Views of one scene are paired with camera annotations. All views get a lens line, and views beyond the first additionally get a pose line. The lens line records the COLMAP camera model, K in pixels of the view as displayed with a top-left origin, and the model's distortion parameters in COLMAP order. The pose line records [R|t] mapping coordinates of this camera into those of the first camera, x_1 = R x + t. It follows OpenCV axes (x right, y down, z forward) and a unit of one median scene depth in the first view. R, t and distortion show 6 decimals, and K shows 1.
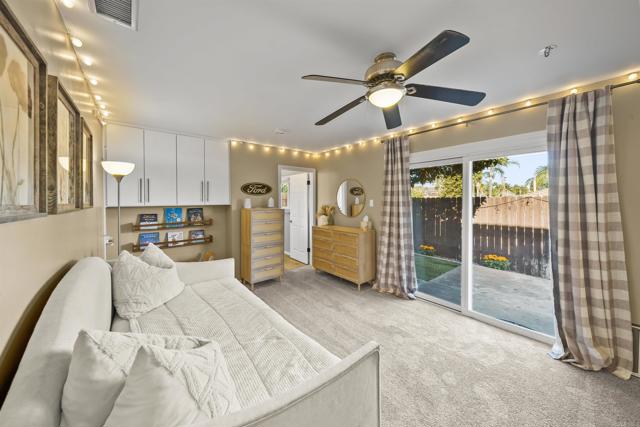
lens RADIAL K [[221.9, 0, 315.4], [0, 221.9, 205.9], [0, 0, 1]] dist [-0.001356, 0.000011]
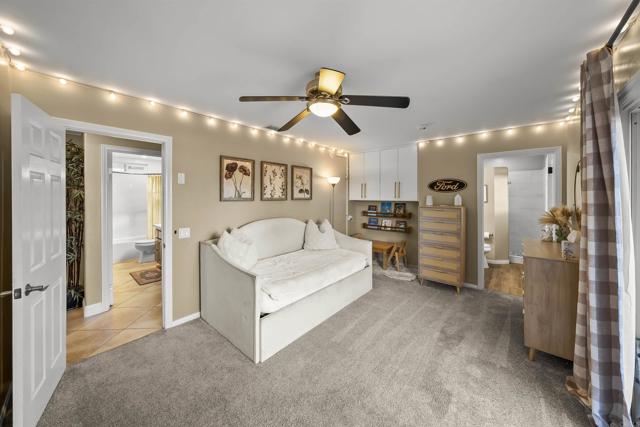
lens RADIAL K [[221.9, 0, 323.5], [0, 221.9, 195.2], [0, 0, 1]] dist [-0.001356, 0.000011]
pose [[0.171601, -0.003476, -0.985160, 0.641766], [-0.036275, 0.999293, -0.009844, -0.007456], [0.984498, 0.037426, 0.171354, 0.358462]]
